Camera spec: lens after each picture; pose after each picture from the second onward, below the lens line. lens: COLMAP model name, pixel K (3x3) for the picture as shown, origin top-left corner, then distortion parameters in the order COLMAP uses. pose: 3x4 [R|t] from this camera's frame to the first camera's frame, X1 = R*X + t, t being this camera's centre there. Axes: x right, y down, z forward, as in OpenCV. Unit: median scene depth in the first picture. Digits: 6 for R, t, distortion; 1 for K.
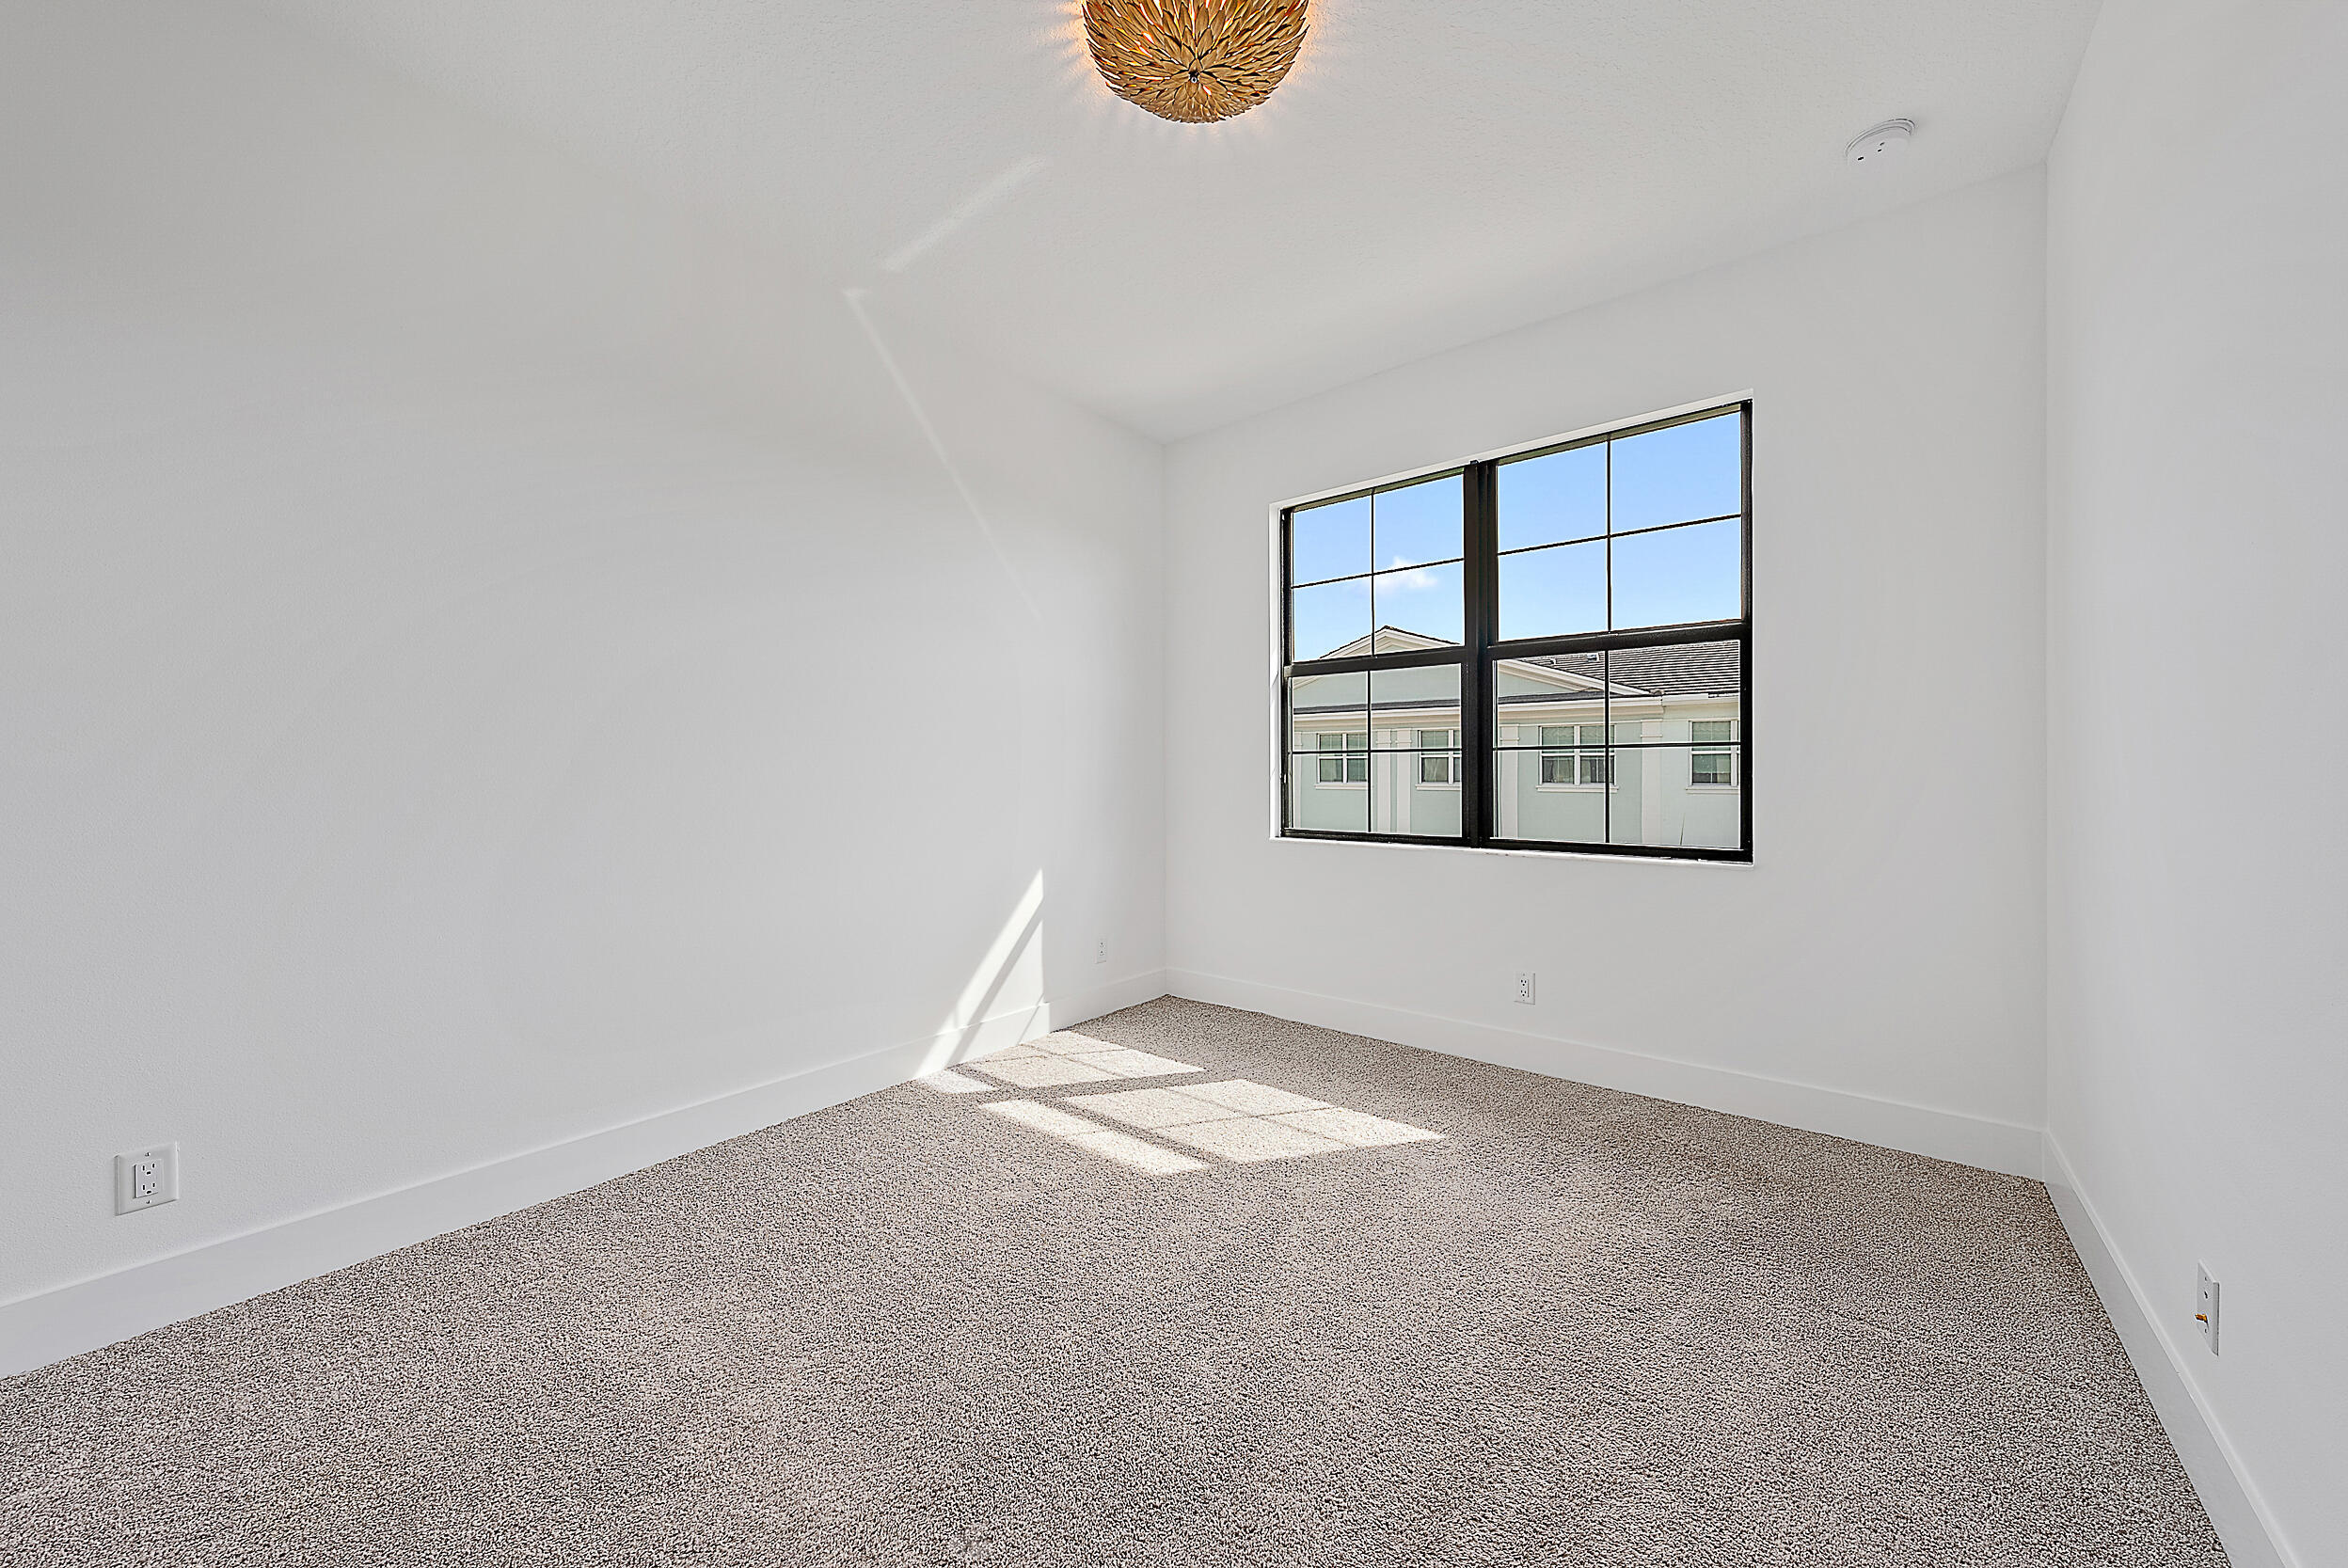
lens RADIAL K [[818.4, 0, 1171.0], [0, 818.4, 772.6], [0, 0, 1]] dist [-0.000683, -0.000085]
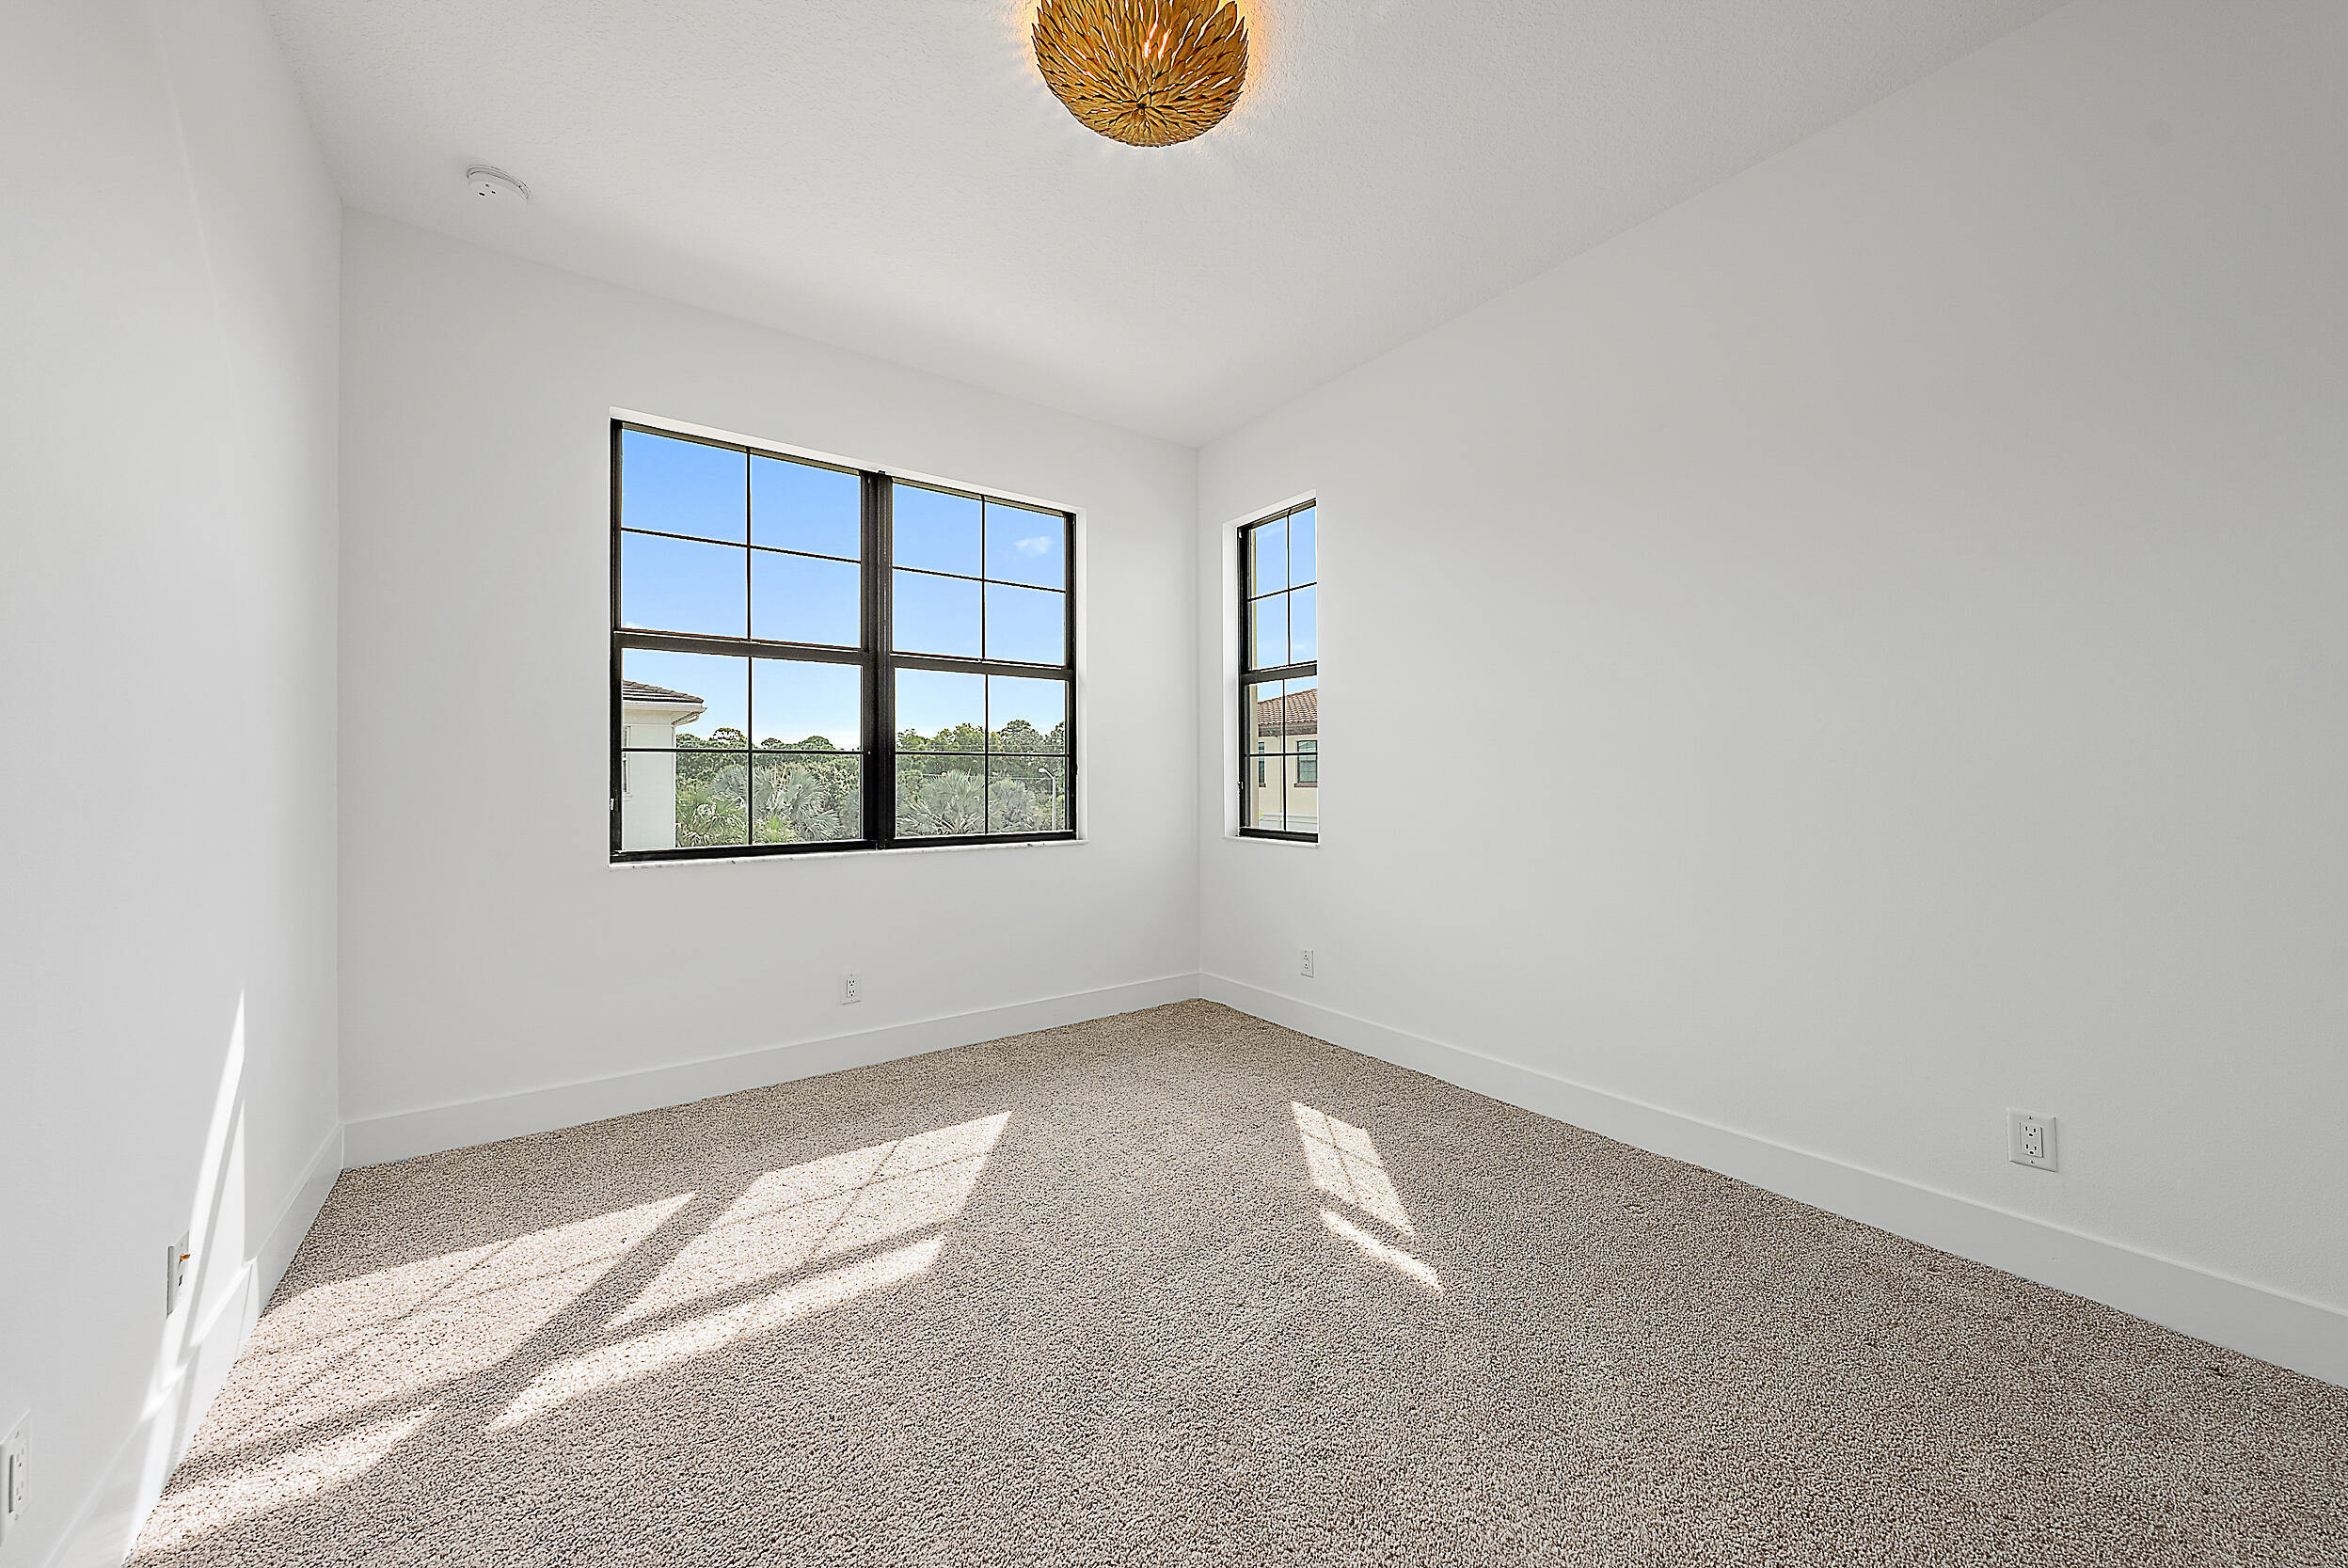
lens RADIAL K [[818.4, 0, 1171.0], [0, 818.4, 772.6], [0, 0, 1]] dist [-0.000683, -0.000085]
pose [[0.277020, -0.001197, 0.960864, -0.561512], [-0.000339, 0.999999, 0.001343, -0.008085], [-0.960864, -0.000698, 0.277019, 0.411971]]
